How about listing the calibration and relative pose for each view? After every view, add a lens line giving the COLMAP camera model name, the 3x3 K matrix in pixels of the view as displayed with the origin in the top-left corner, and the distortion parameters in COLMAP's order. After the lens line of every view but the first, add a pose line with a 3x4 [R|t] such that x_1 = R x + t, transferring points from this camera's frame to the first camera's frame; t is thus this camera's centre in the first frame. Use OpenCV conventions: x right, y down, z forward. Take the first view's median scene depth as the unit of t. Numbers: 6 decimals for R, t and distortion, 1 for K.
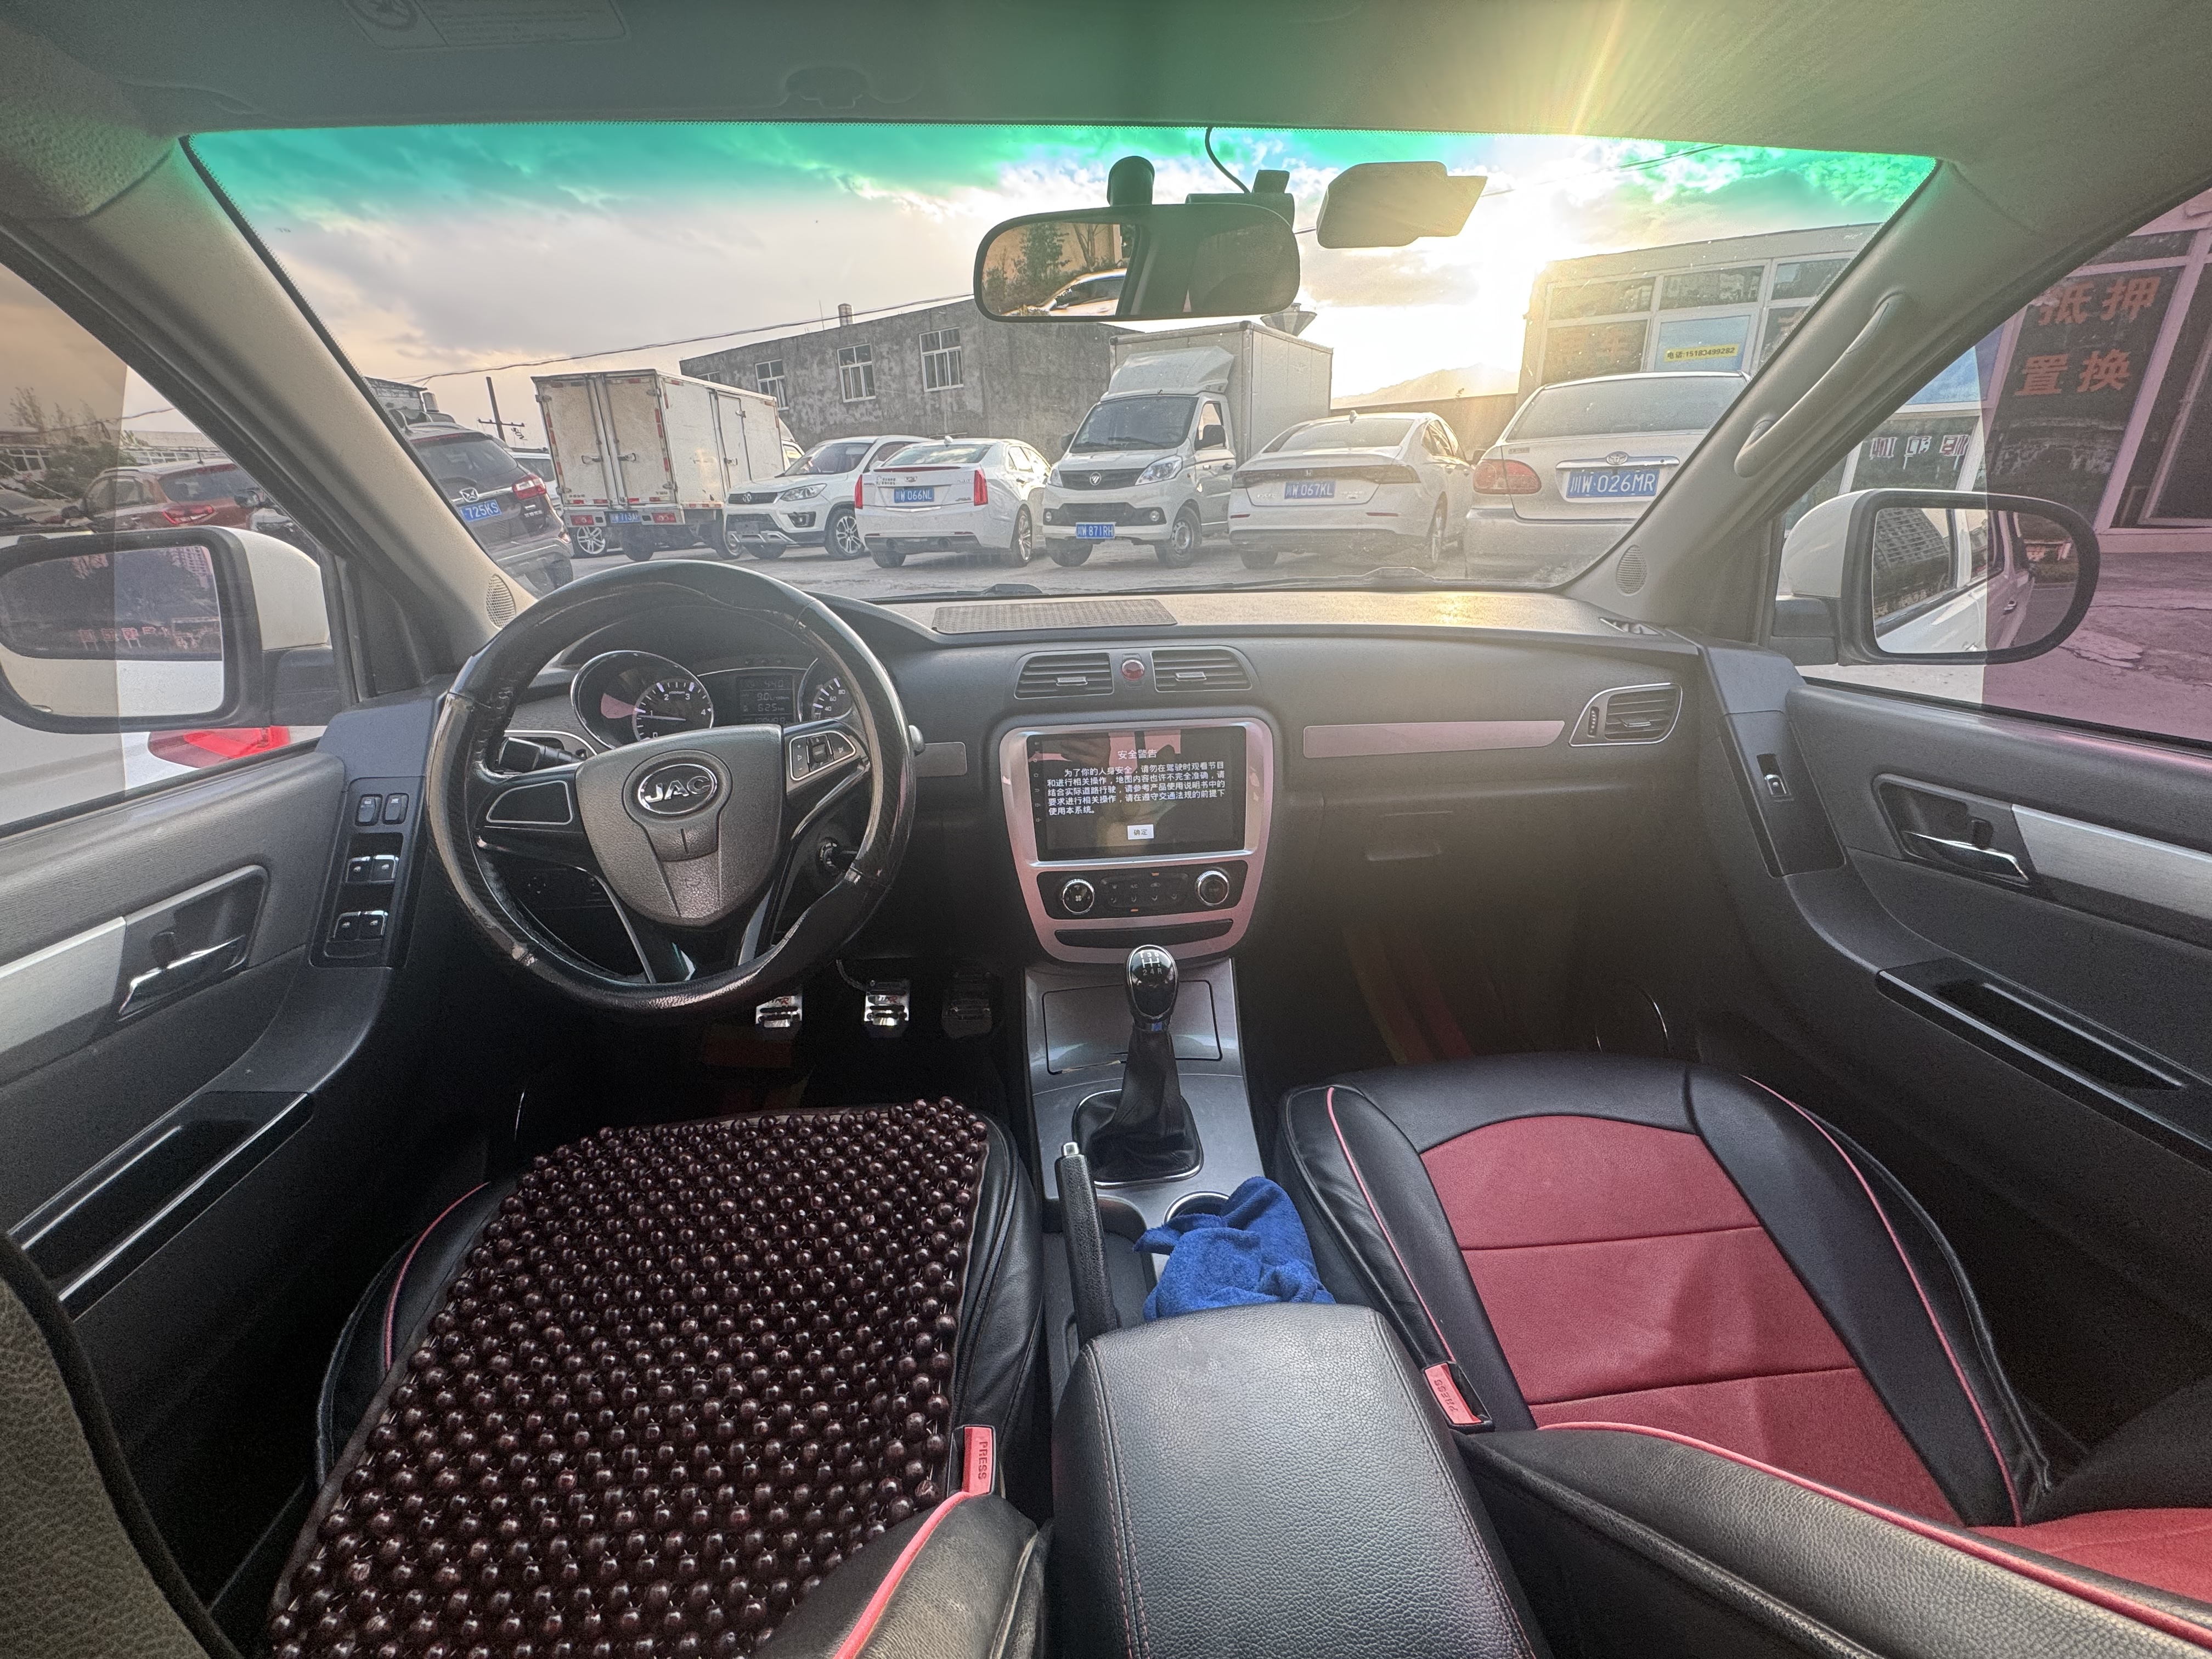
lens RADIAL K [[881.2, 0, 1103.9], [0, 881.2, 814.0], [0, 0, 1]] dist [-0.006026, -0.000174]
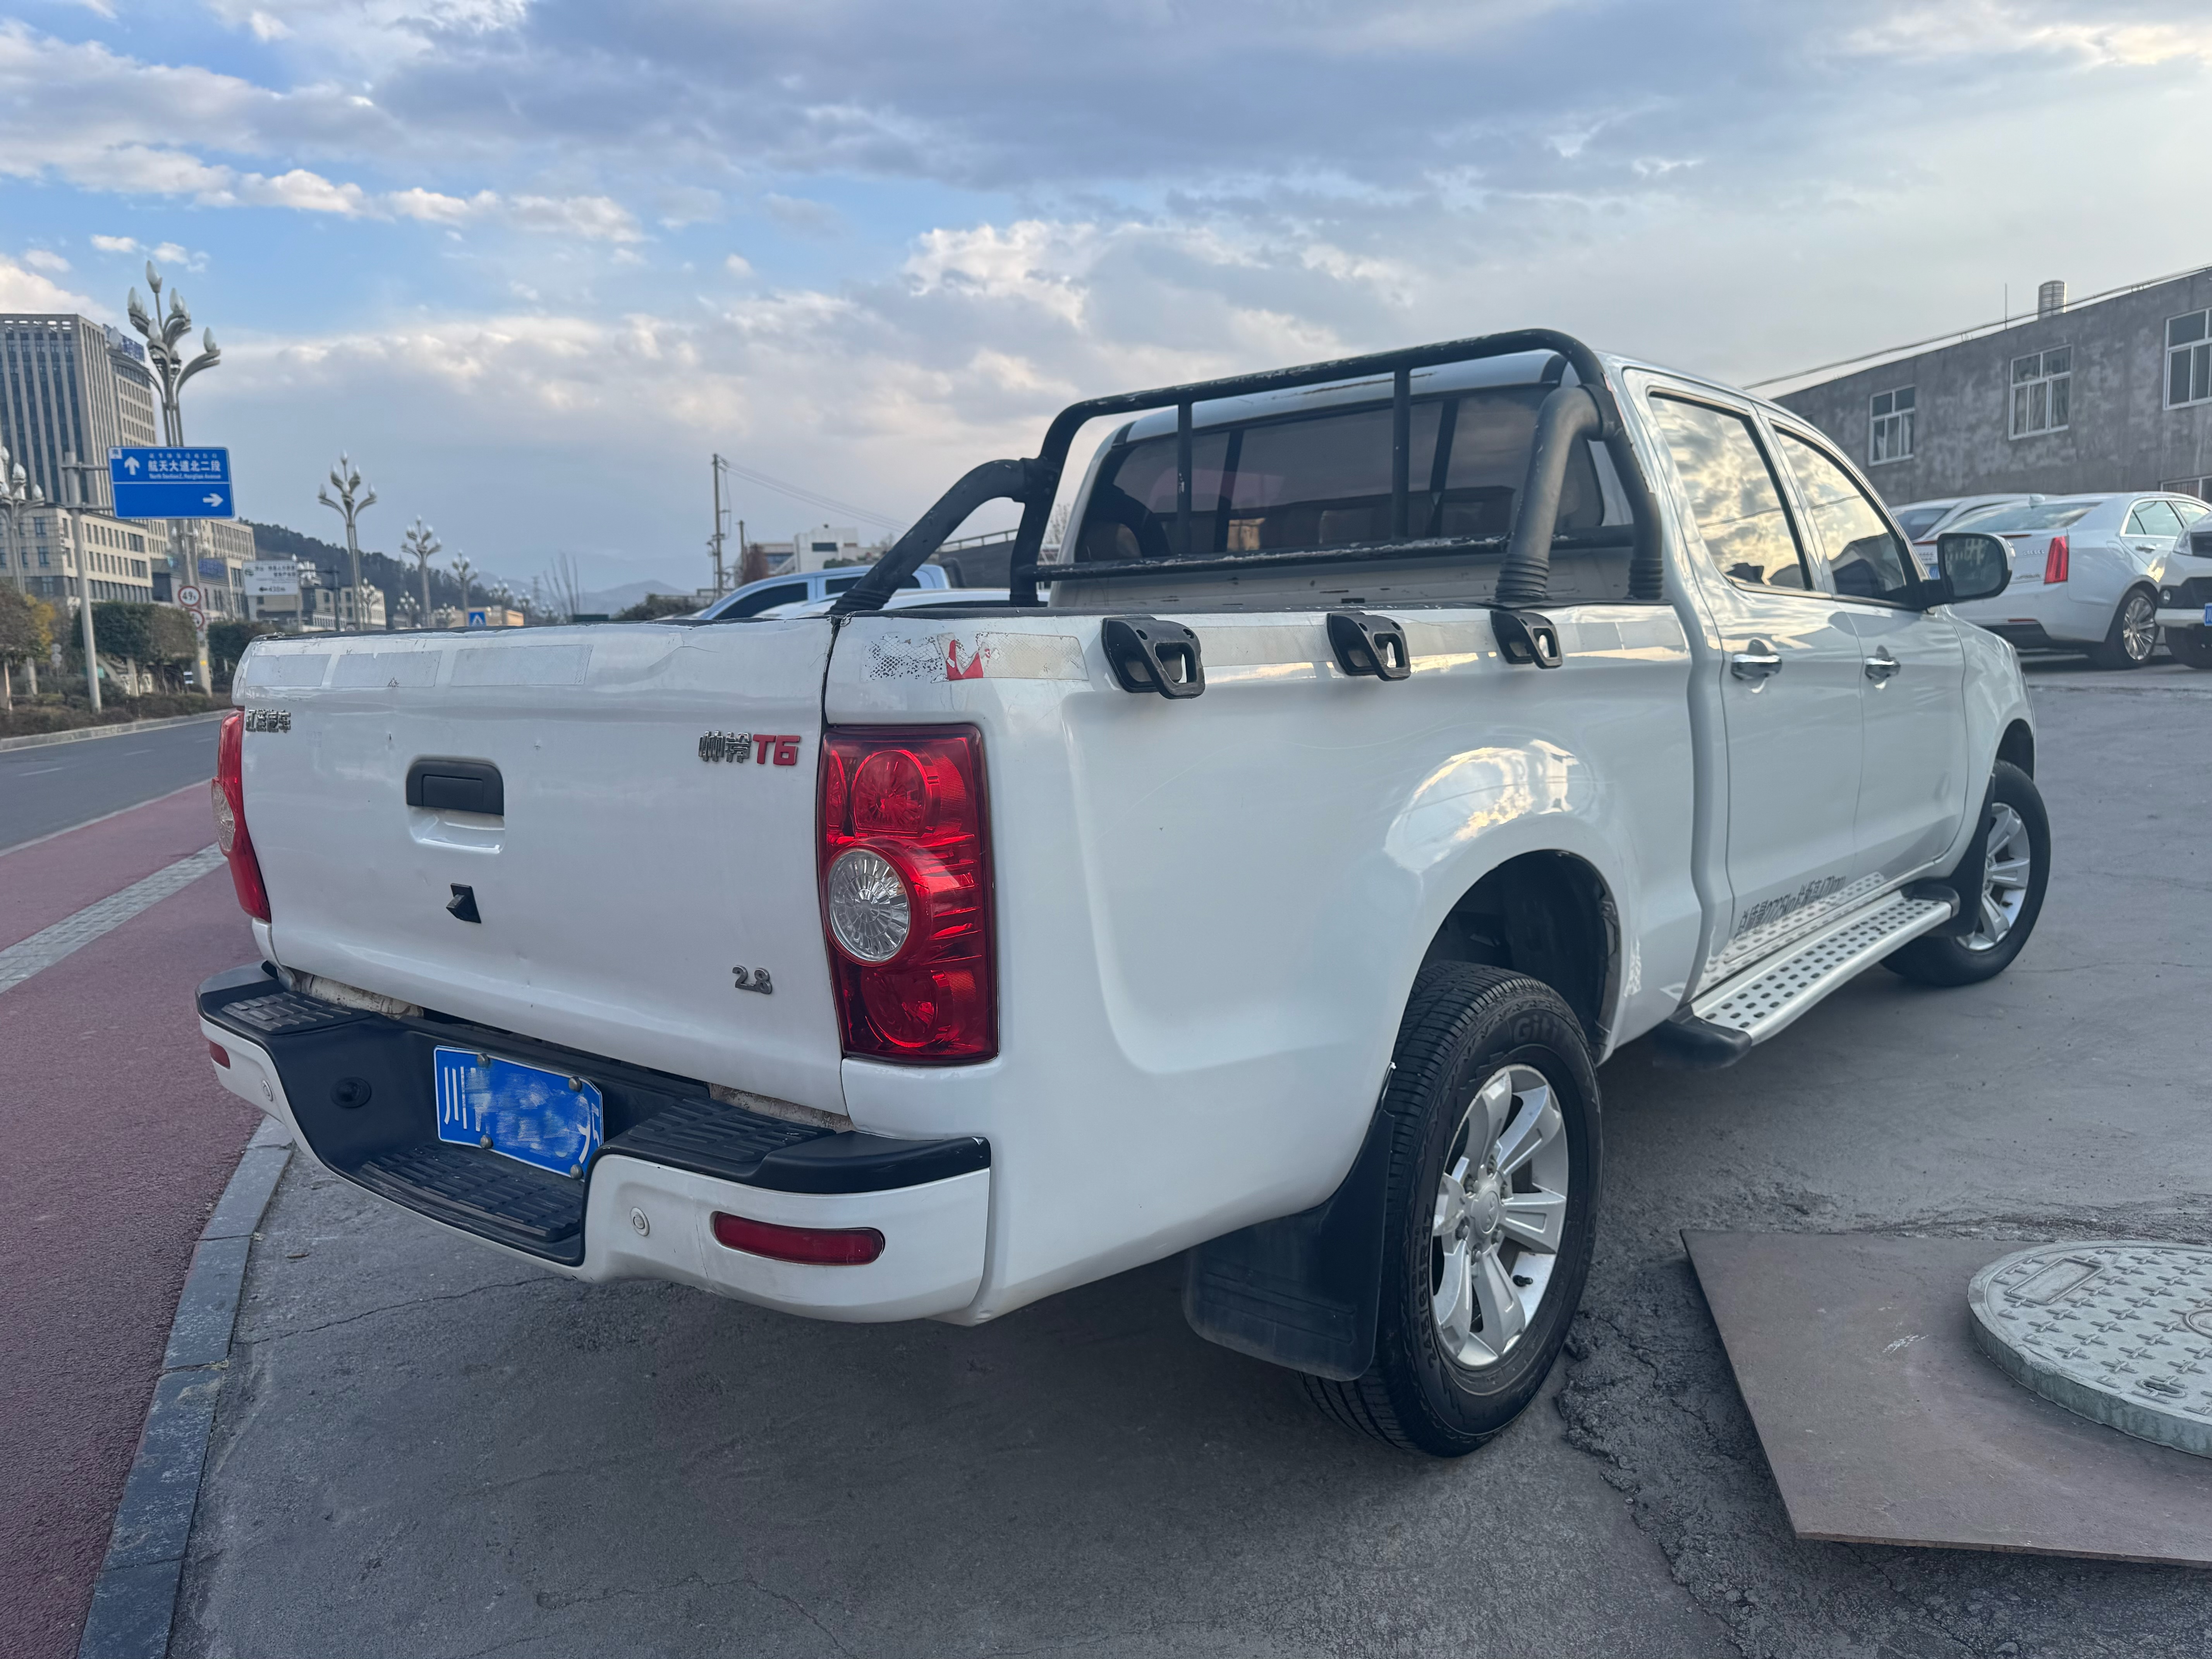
lens RADIAL K [[1578.5, 0, 1095.4], [0, 1578.5, 822.5], [0, 0, 1]] dist [0.029279, -0.032800]
pose [[0.687625, 0.082849, -0.721324, 0.218706], [-0.229688, 0.967269, -0.107860, 0.128553], [0.688778, 0.239847, 0.684148, -0.310910]]
